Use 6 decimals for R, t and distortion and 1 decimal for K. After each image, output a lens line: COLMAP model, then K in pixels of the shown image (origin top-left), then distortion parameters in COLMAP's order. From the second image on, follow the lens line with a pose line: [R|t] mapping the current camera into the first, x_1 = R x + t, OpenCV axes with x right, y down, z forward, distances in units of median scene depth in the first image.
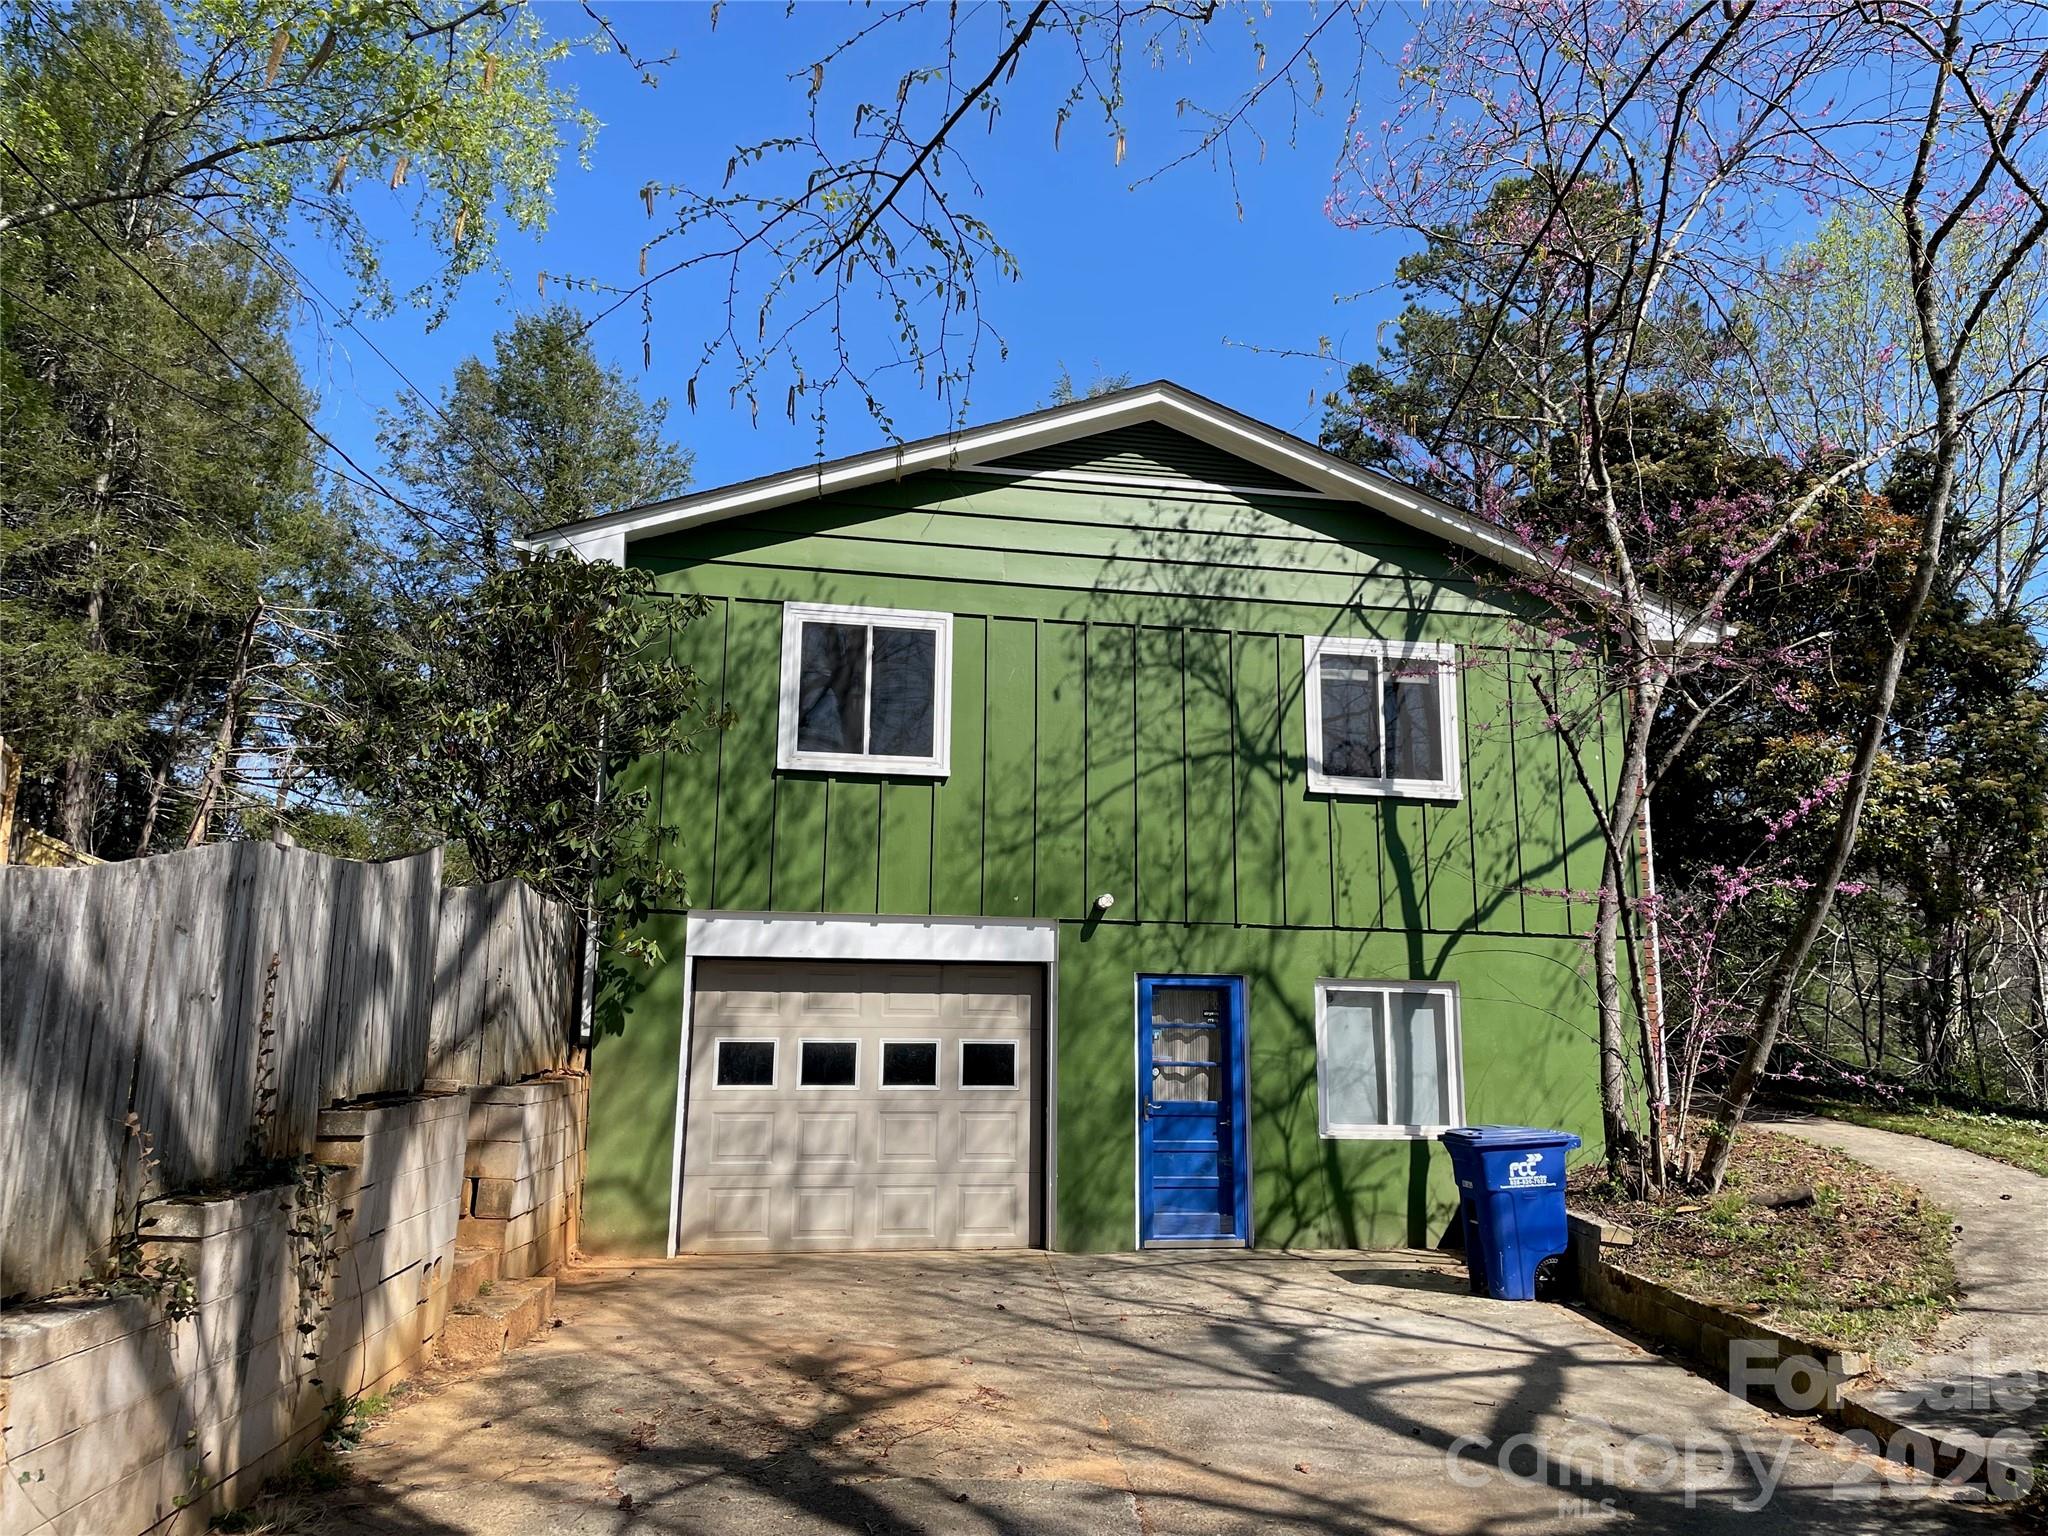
lens RADIAL K [[1501.0, 0, 1024.0], [0, 1501.0, 768.0], [0, 0, 1]] dist [0.001171, -0.001109]
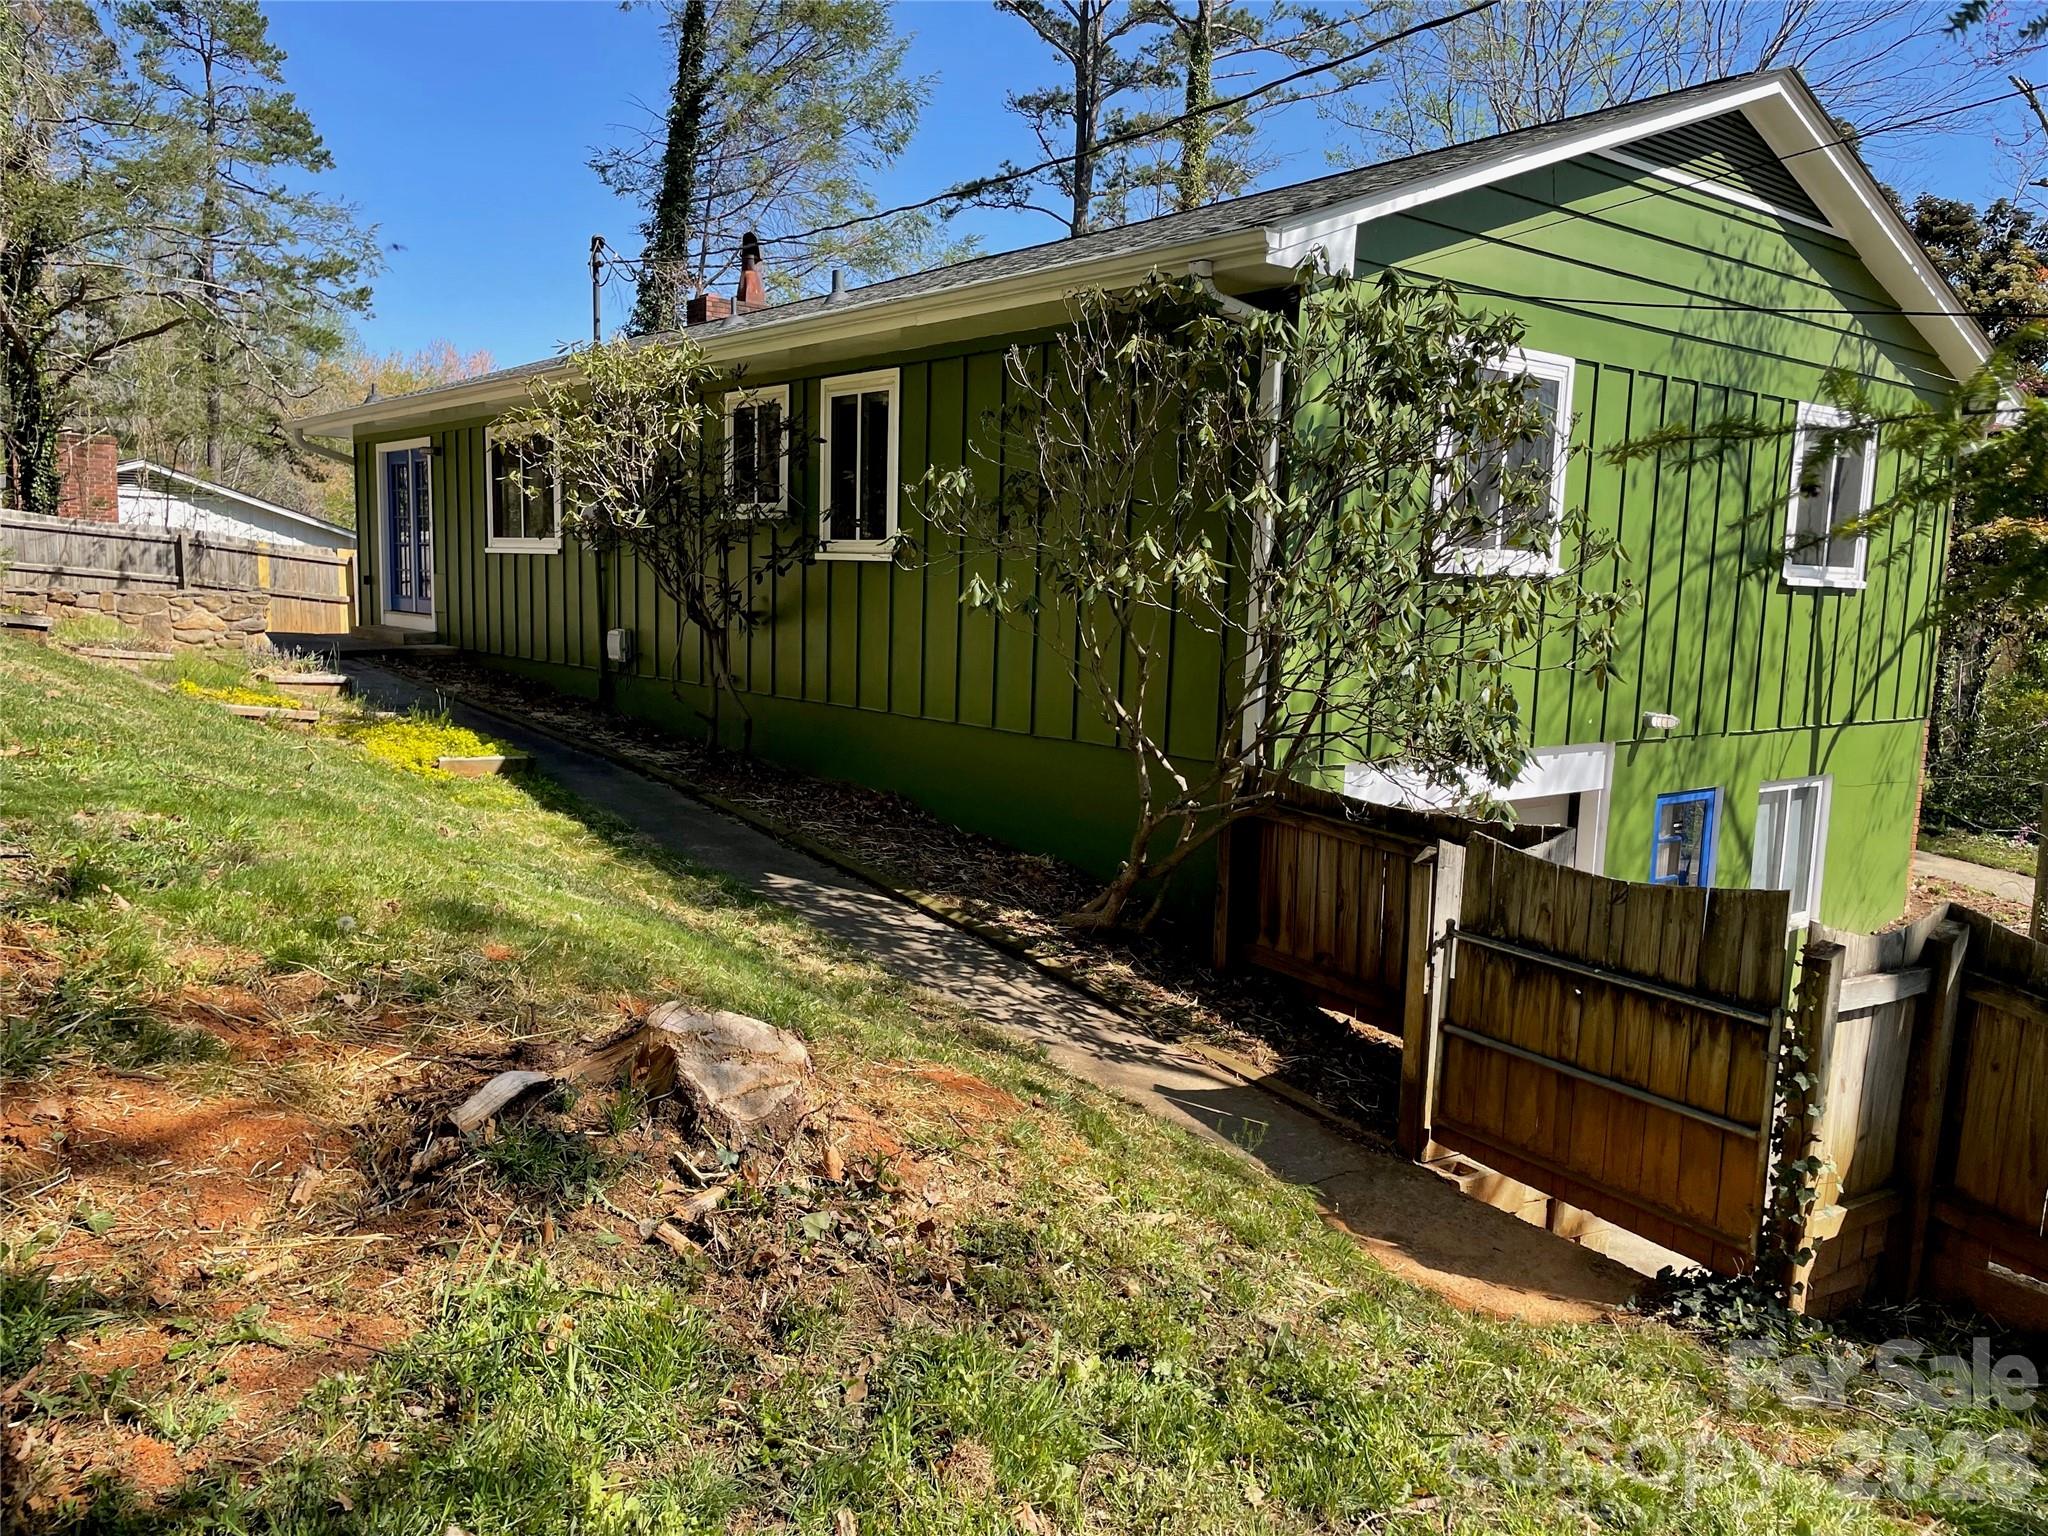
lens RADIAL K [[1501.0, 0, 1024.0], [0, 1501.0, 768.0], [0, 0, 1]] dist [0.001171, -0.001109]
pose [[0.884767, -0.045218, 0.463835, -0.638635], [-0.103169, 0.951582, 0.289563, -0.092931], [-0.454470, -0.304050, 0.837264, 0.406255]]
